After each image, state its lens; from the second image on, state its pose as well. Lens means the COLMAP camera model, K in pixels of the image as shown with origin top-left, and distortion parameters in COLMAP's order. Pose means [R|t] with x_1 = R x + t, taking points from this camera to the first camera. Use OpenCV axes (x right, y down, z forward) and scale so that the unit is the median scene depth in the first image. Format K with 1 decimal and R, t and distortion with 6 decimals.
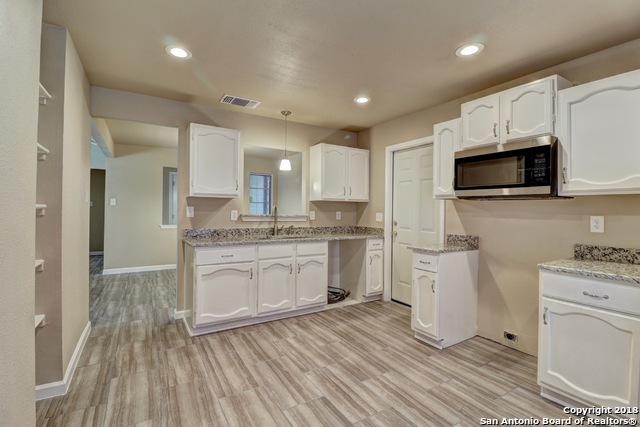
lens RADIAL K [[295.8, 0, 318.6], [0, 295.8, 209.9], [0, 0, 1]] dist [-0.000131, -0.010305]
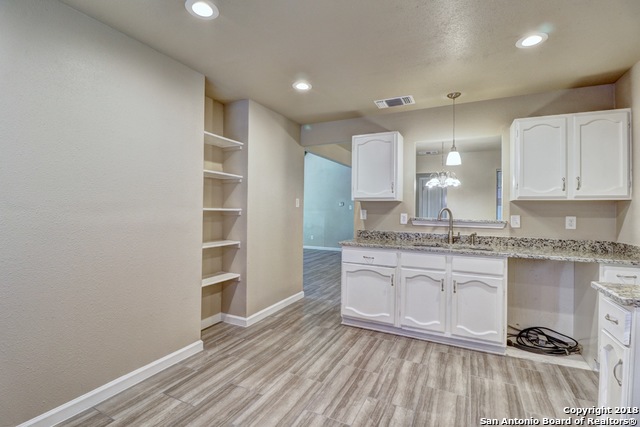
lens RADIAL K [[295.8, 0, 319.8], [0, 295.8, 211.3], [0, 0, 1]] dist [-0.000131, -0.010305]
pose [[0.534101, -0.004111, -0.845410, 0.514549], [-0.007488, 0.999926, -0.009593, 0.007030], [0.845387, 0.011454, 0.534031, 0.333321]]
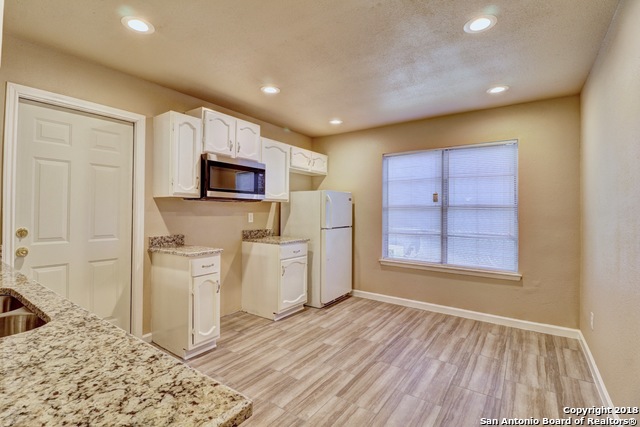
lens RADIAL K [[295.8, 0, 317.2], [0, 295.8, 208.9], [0, 0, 1]] dist [-0.000131, -0.010305]
pose [[-0.397596, -0.005196, 0.917546, -0.642815], [-0.009001, 0.999958, 0.001762, -0.007200], [-0.917516, -0.007558, -0.397626, 1.068087]]
